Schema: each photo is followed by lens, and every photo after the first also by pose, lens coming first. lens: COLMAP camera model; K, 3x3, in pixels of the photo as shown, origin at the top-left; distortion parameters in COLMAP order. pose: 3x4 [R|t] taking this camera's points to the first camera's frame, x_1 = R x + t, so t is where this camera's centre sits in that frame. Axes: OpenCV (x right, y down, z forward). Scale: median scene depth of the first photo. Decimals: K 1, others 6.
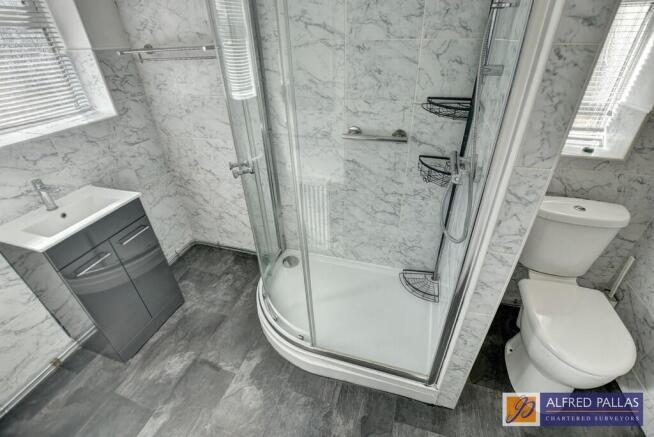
lens RADIAL K [[288.1, 0, 327.2], [0, 288.1, 216.5], [0, 0, 1]] dist [-0.025973, -0.000086]
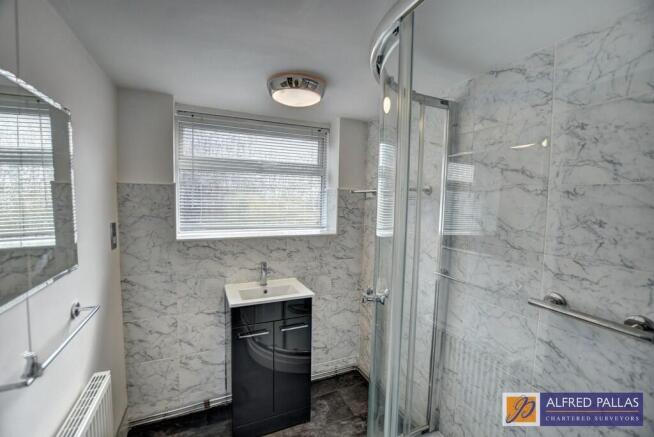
lens RADIAL K [[288.1, 0, 327.2], [0, 288.1, 216.5], [0, 0, 1]] dist [-0.025973, -0.000086]
pose [[0.669435, 0.088126, -0.737625, 0.208189], [-0.429776, 0.855842, -0.287796, -0.039061], [0.605928, 0.509675, 0.610805, 0.156073]]
